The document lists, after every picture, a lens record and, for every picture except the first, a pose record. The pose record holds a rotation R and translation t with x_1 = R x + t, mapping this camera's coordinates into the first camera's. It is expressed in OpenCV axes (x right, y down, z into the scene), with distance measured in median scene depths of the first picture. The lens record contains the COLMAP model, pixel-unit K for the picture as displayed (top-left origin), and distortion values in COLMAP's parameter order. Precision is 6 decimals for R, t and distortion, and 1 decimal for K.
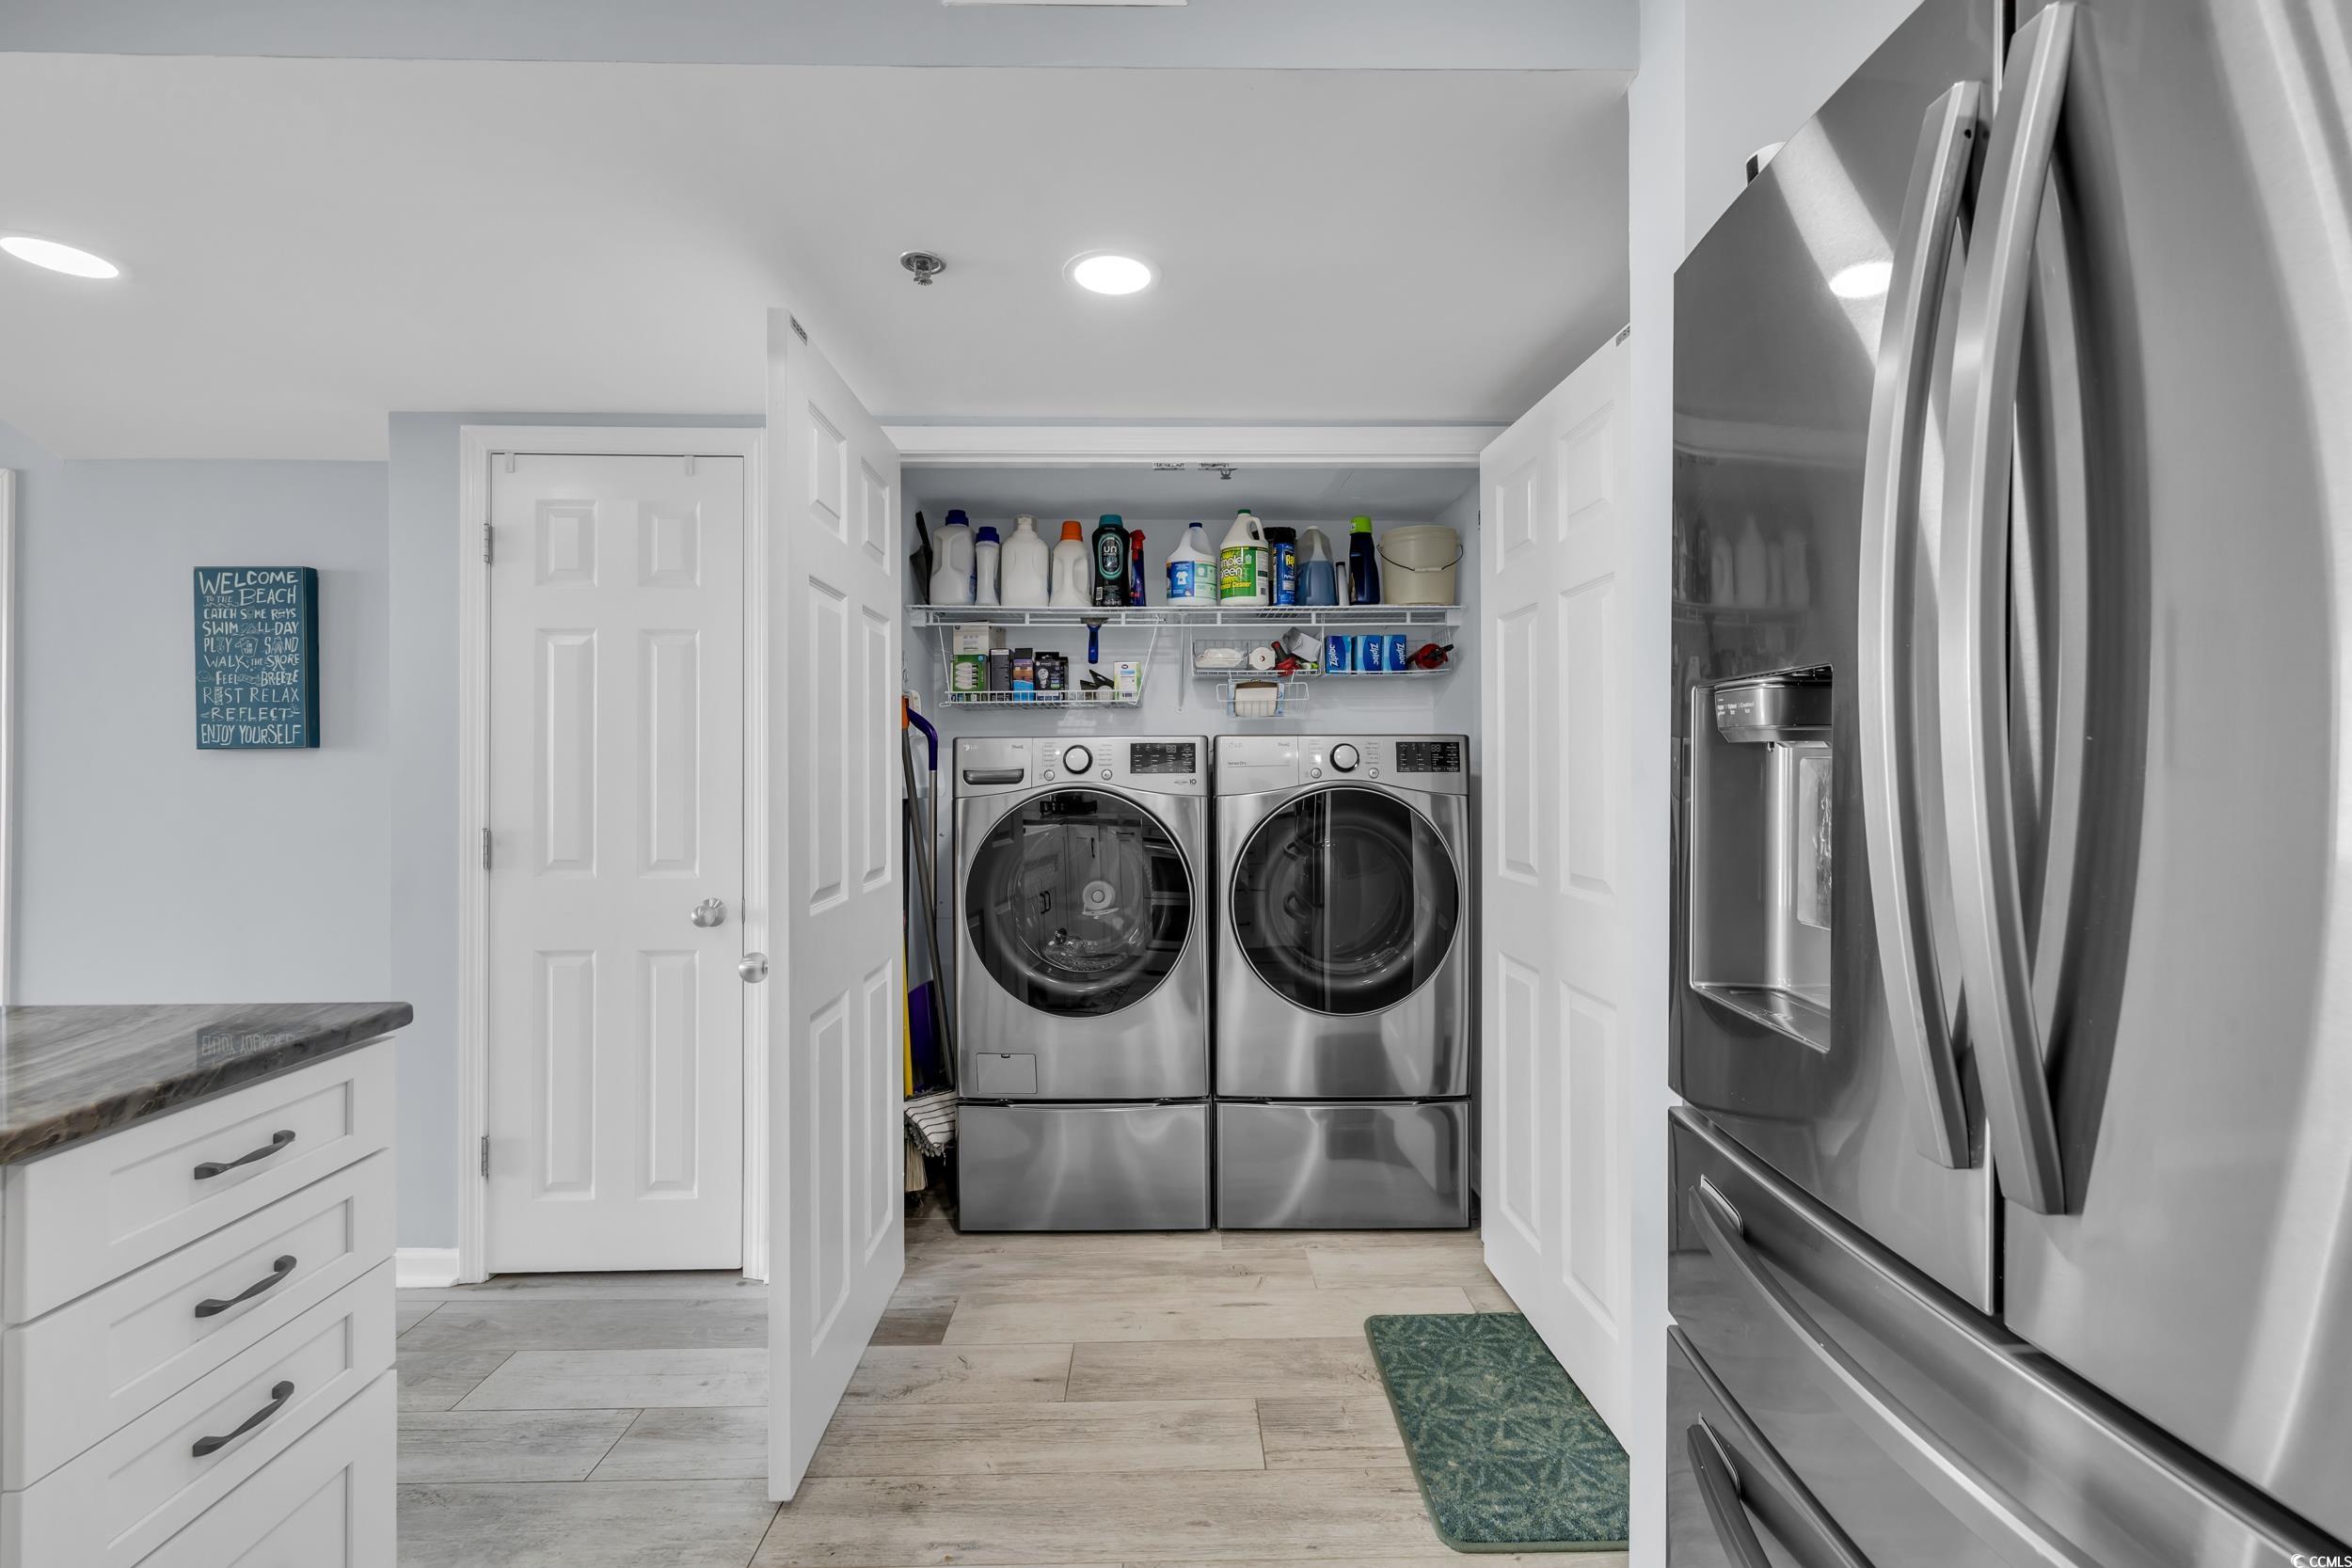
lens RADIAL K [[981.1, 0, 1186.2], [0, 981.1, 764.0], [0, 0, 1]] dist [0.001704, -0.000184]
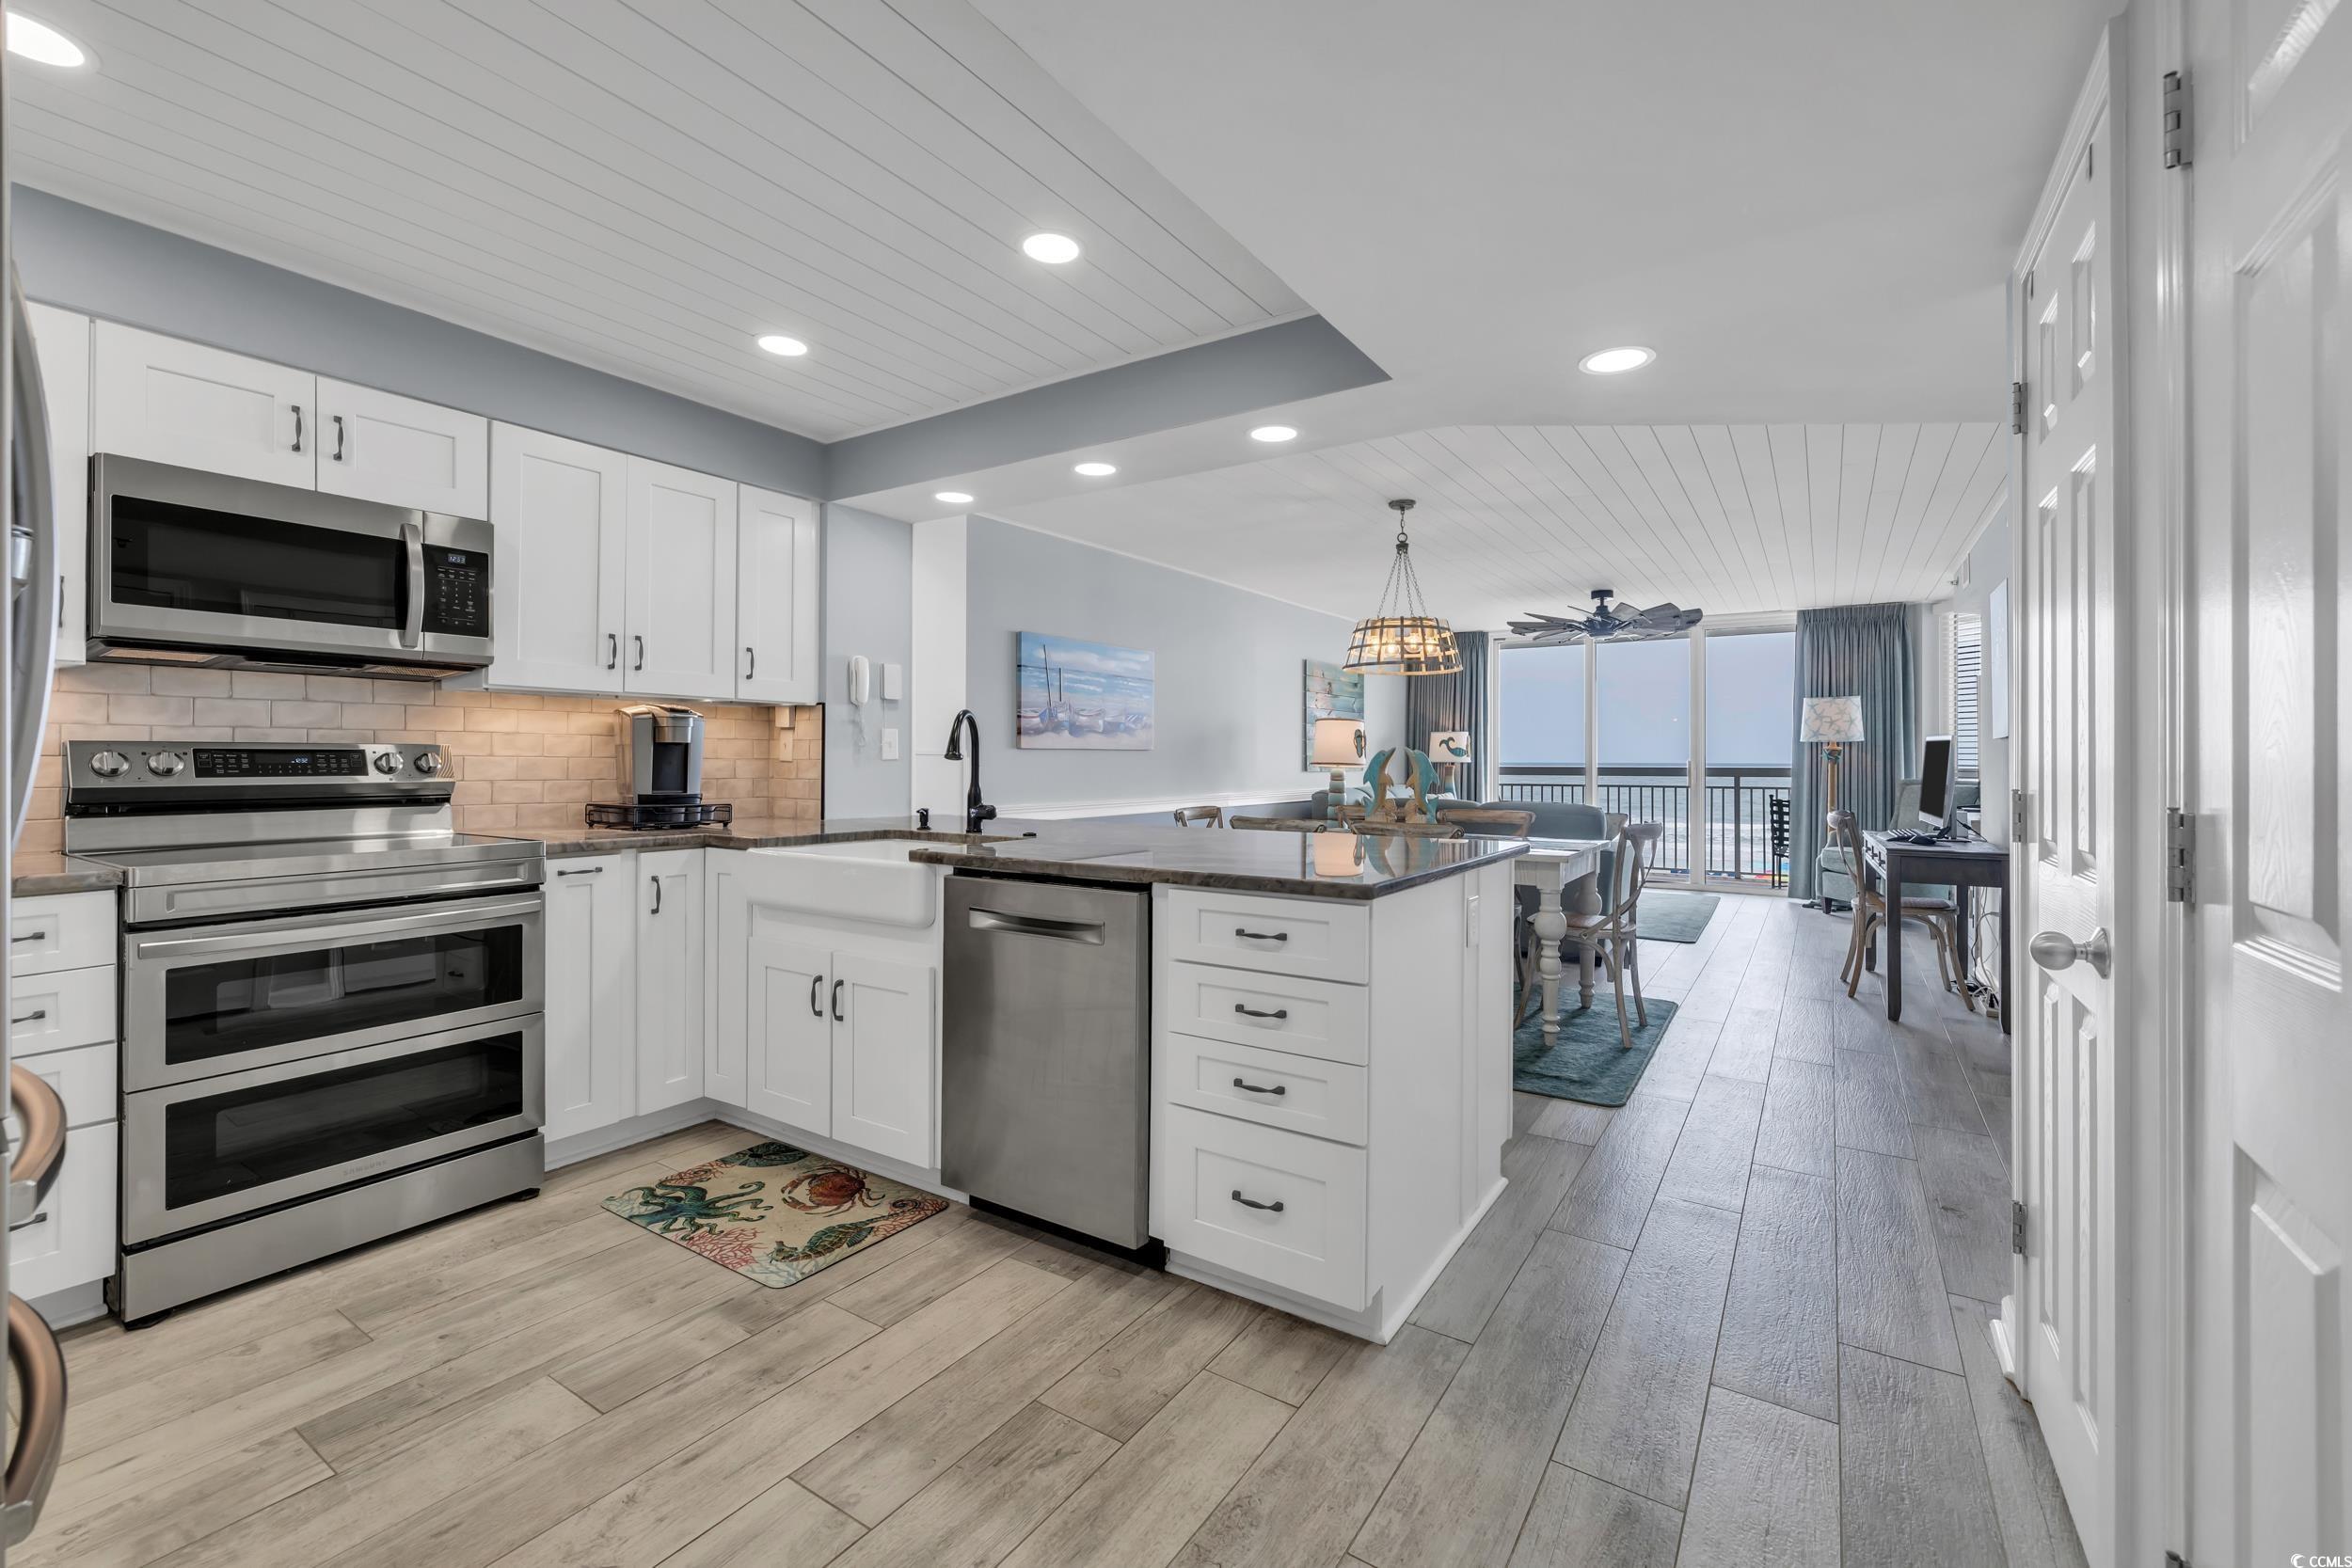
lens RADIAL K [[984.8, 0, 1177.8], [0, 984.8, 755.8], [0, 0, 1]] dist [0.001371, 0.000275]
pose [[-0.565689, -0.005164, -0.824603, 0.268729], [-0.000178, 0.999981, -0.006140, 0.045972], [0.824619, -0.003326, -0.565679, 0.907543]]
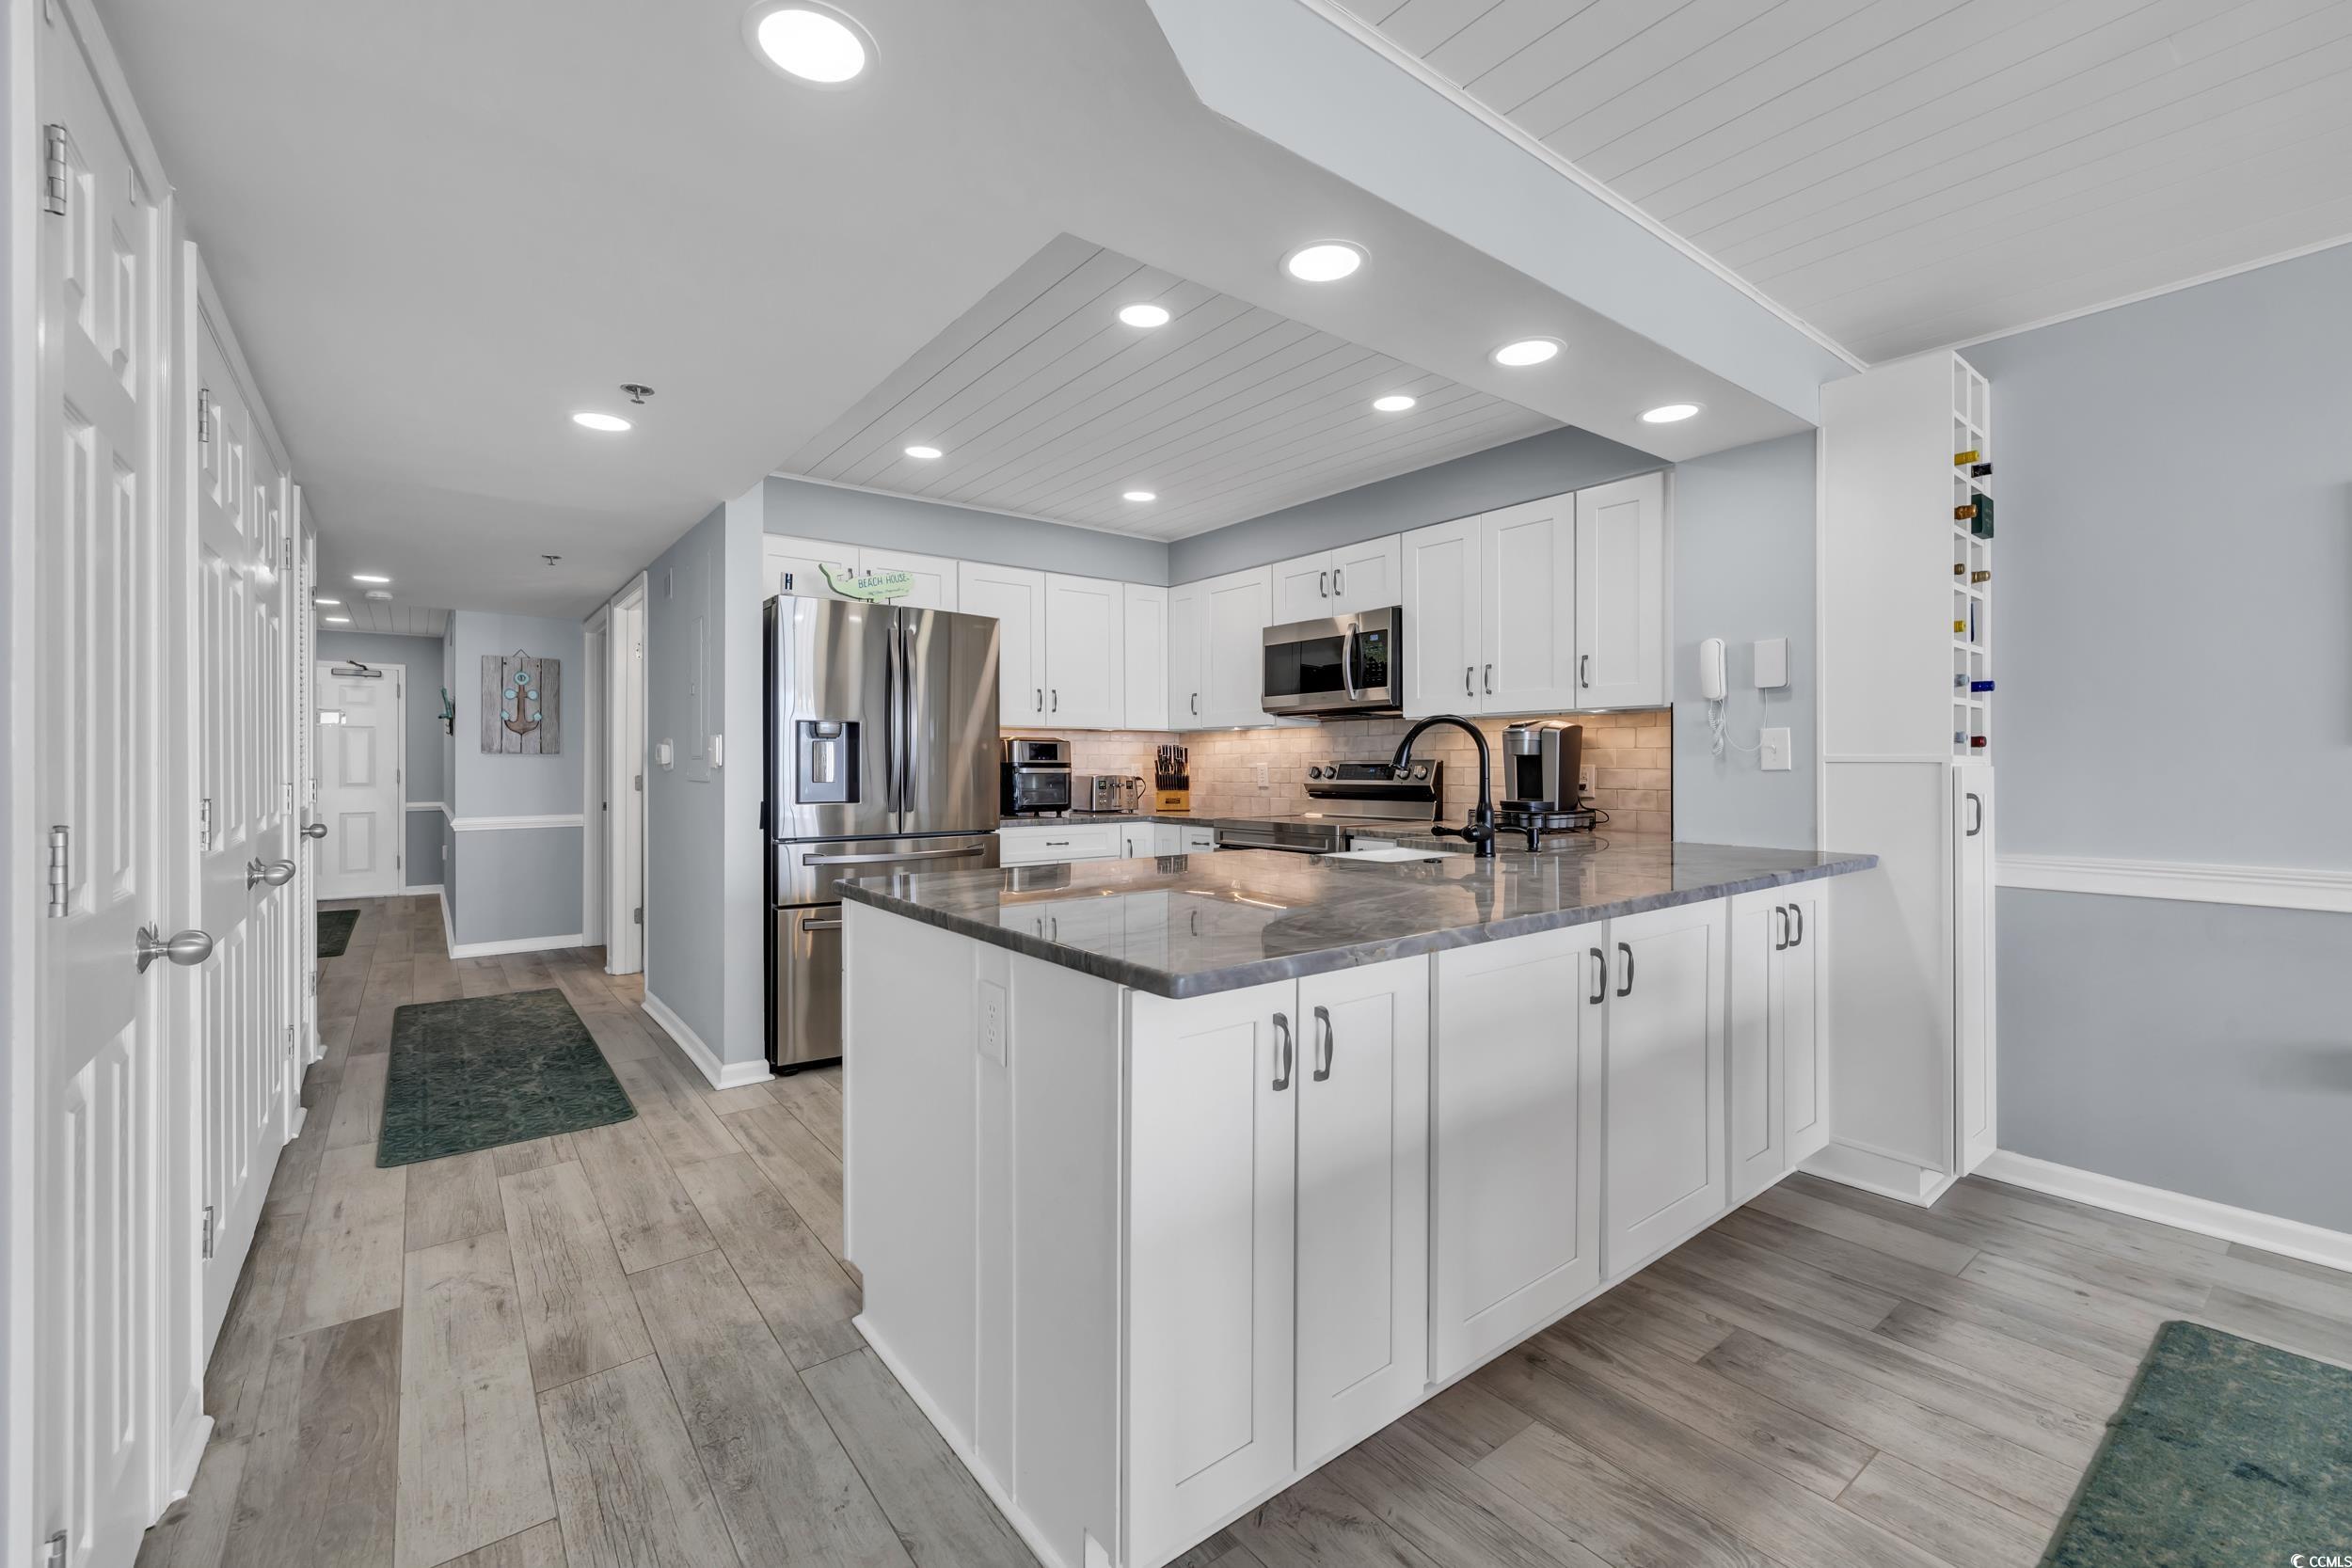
lens RADIAL K [[985.1, 0, 1184.8], [0, 985.1, 767.1], [0, 0, 1]] dist [0.001170, -0.000163]
pose [[-0.598505, 0.000618, 0.801119, -1.383883], [-0.000850, 0.999999, -0.001406, 0.040716], [-0.801119, -0.001523, -0.598503, 0.872167]]
